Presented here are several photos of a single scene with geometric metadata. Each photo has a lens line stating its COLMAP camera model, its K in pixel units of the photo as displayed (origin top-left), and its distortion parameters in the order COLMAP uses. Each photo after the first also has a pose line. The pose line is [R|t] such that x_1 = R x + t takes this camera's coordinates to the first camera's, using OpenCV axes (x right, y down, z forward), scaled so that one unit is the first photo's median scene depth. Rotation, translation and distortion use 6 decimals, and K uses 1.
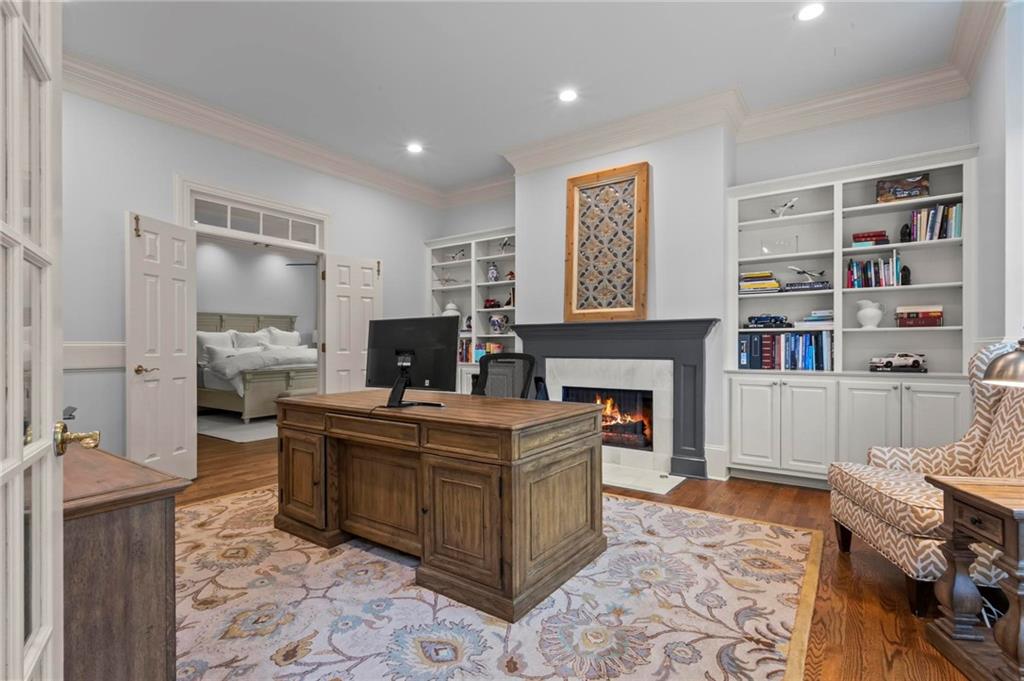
lens RADIAL K [[488.6, 0, 512.1], [0, 488.6, 347.9], [0, 0, 1]] dist [-0.003065, 0.000644]
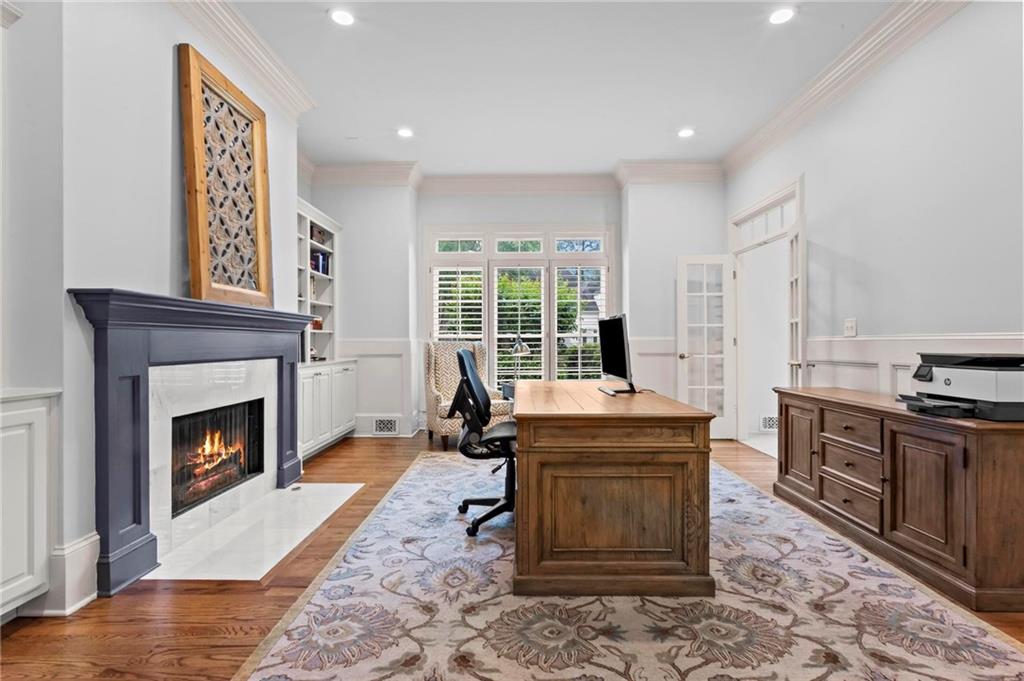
lens RADIAL K [[488.6, 0, 514.5], [0, 488.6, 345.0], [0, 0, 1]] dist [-0.003065, 0.000644]
pose [[-0.579331, 0.003950, 0.815083, -0.783369], [0.007948, 0.999968, 0.000803, 0.002550], [-0.815054, 0.006944, -0.579344, 1.435877]]
